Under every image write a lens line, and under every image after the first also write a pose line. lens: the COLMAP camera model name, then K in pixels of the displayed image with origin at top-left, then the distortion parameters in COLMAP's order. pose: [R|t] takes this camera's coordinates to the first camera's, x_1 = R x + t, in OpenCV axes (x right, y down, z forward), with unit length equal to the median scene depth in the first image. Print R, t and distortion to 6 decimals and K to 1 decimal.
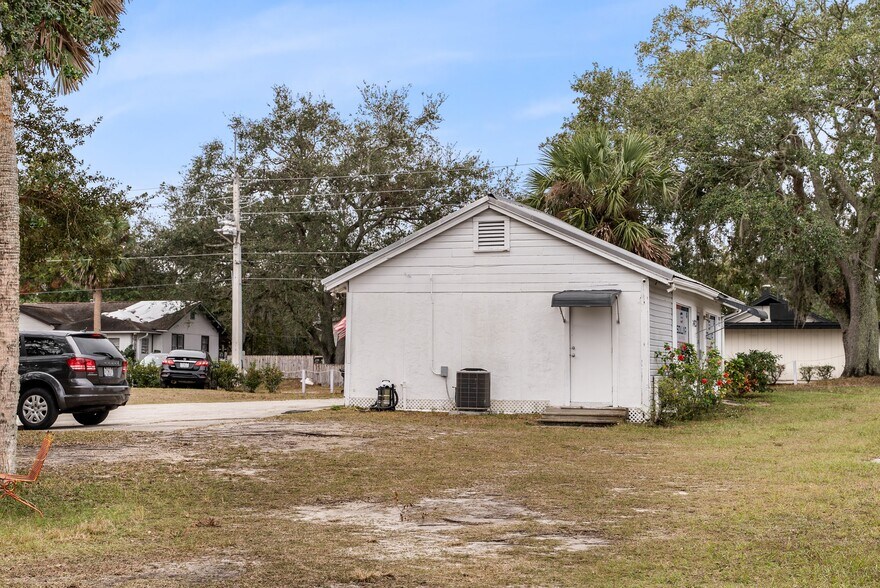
lens RADIAL K [[1181.7, 0, 440.0], [0, 1181.7, 294.0], [0, 0, 1]] dist [0.016708, 0.019359]
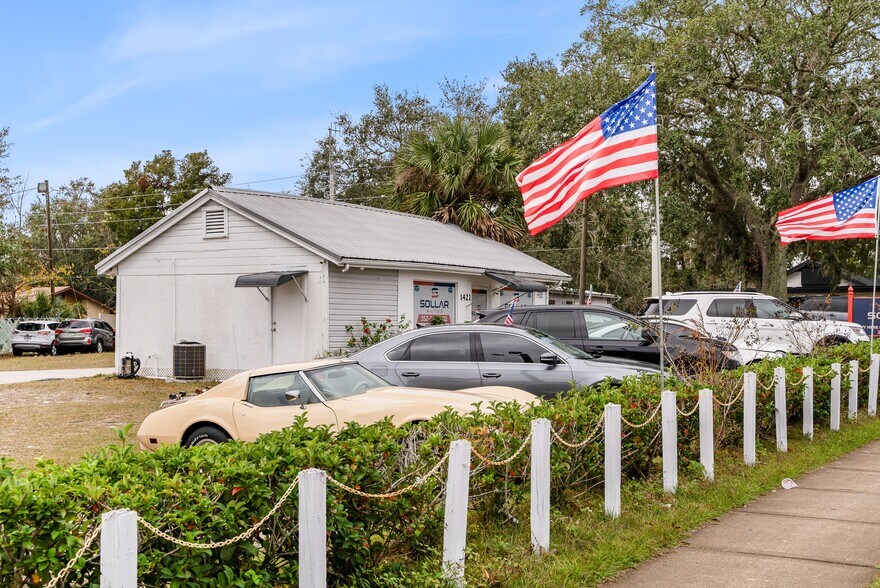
lens RADIAL K [[1035.9, 0, 441.1], [0, 1035.9, 319.8], [0, 0, 1]] dist [0.008987, 0.019761]
pose [[0.980794, -0.007986, -0.194883, 0.445686], [0.018573, 0.998445, 0.052558, -0.005843], [0.194160, -0.055168, 0.979417, 0.070458]]
